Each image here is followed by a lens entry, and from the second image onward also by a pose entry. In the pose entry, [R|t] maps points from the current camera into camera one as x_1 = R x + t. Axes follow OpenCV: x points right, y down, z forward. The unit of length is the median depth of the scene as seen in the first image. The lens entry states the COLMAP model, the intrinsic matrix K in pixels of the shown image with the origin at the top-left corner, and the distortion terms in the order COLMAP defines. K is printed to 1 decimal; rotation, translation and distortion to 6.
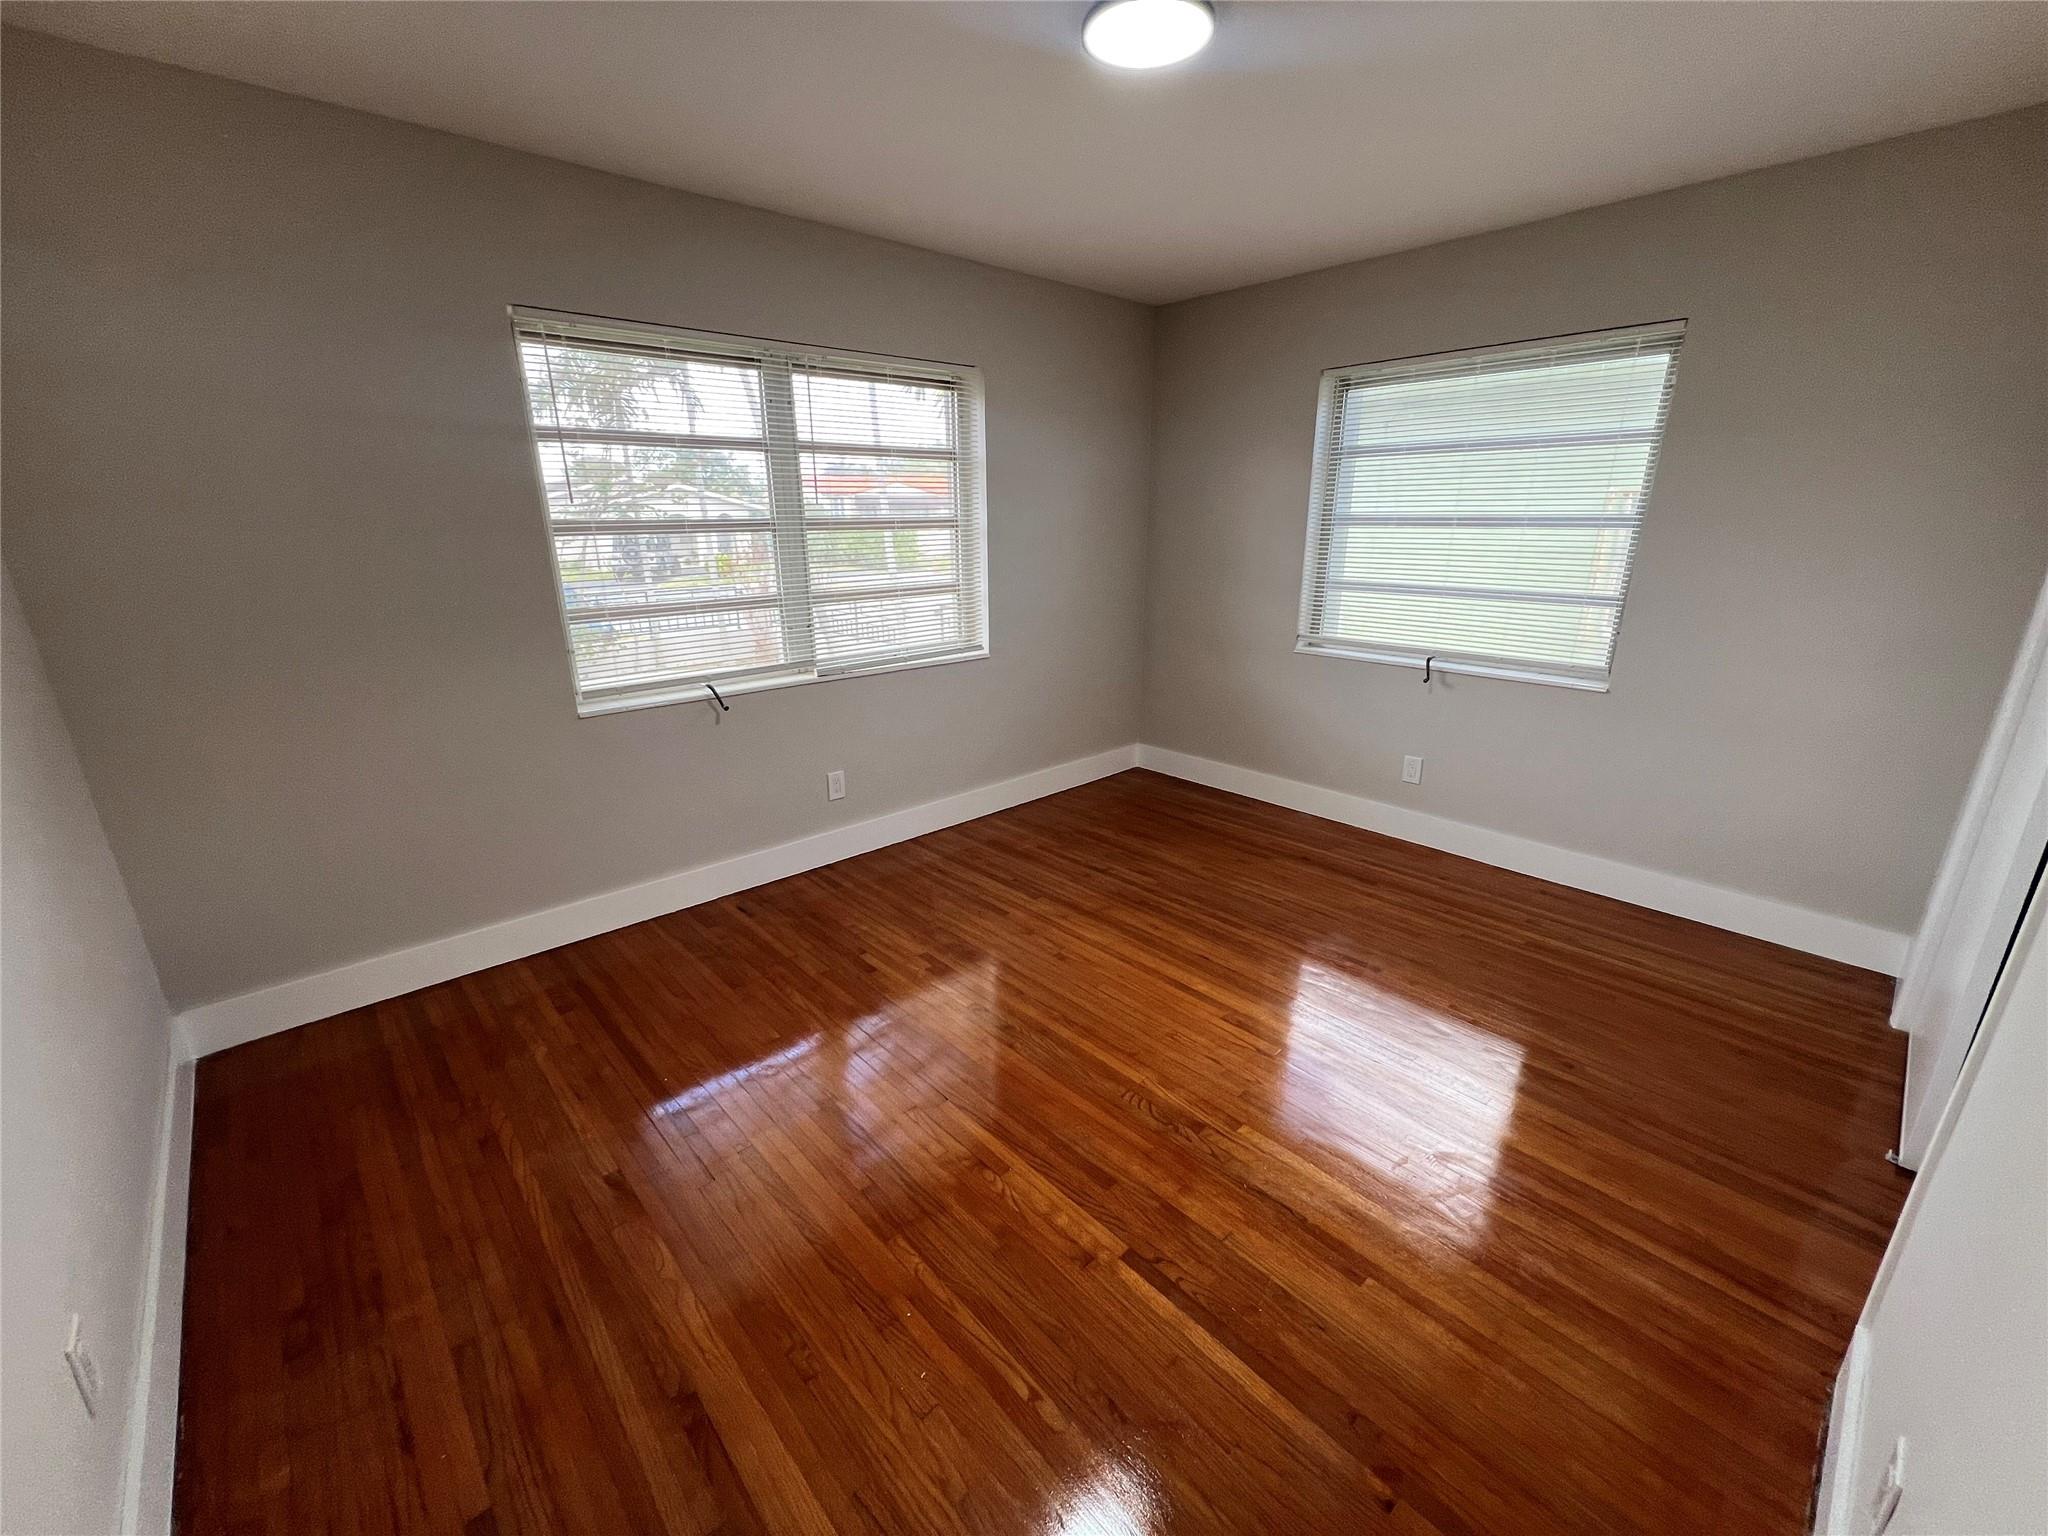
lens RADIAL K [[815.7, 0, 1023.9], [0, 815.7, 767.5], [0, 0, 1]] dist [0.002639, 0.000333]
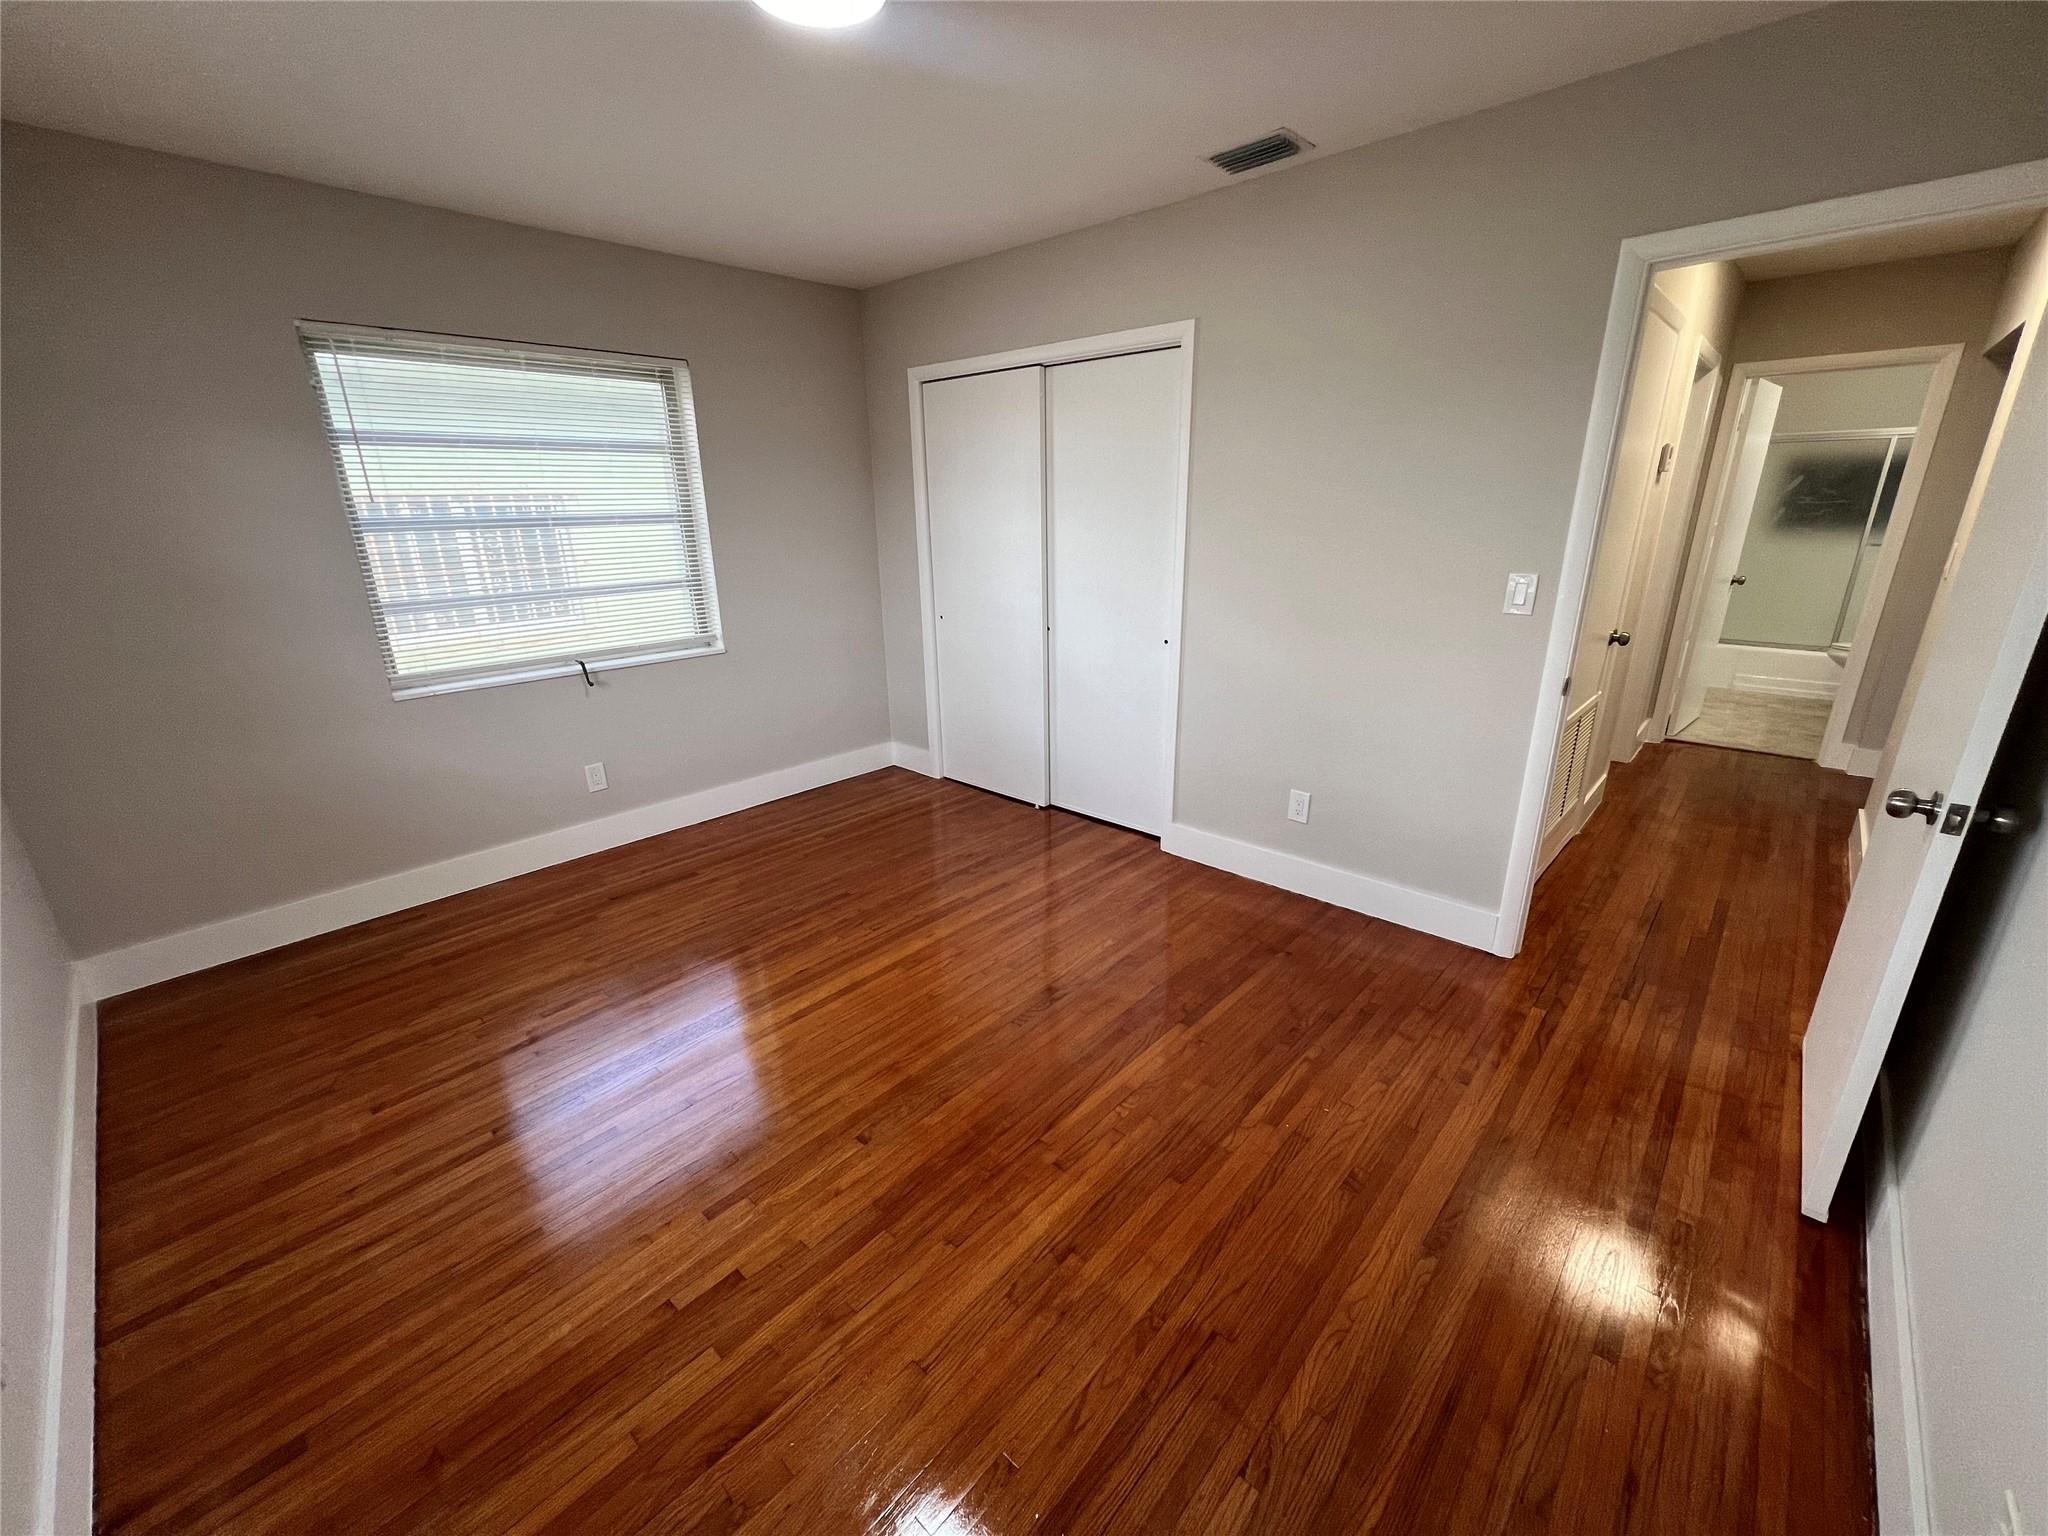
lens RADIAL K [[815.7, 0, 1022.0], [0, 815.7, 765.8], [0, 0, 1]] dist [0.002639, 0.000333]
pose [[-0.071391, -0.301715, 0.950721, -0.507831], [0.315039, 0.897542, 0.308495, -0.158546], [-0.946390, 0.321538, 0.030975, 0.515045]]
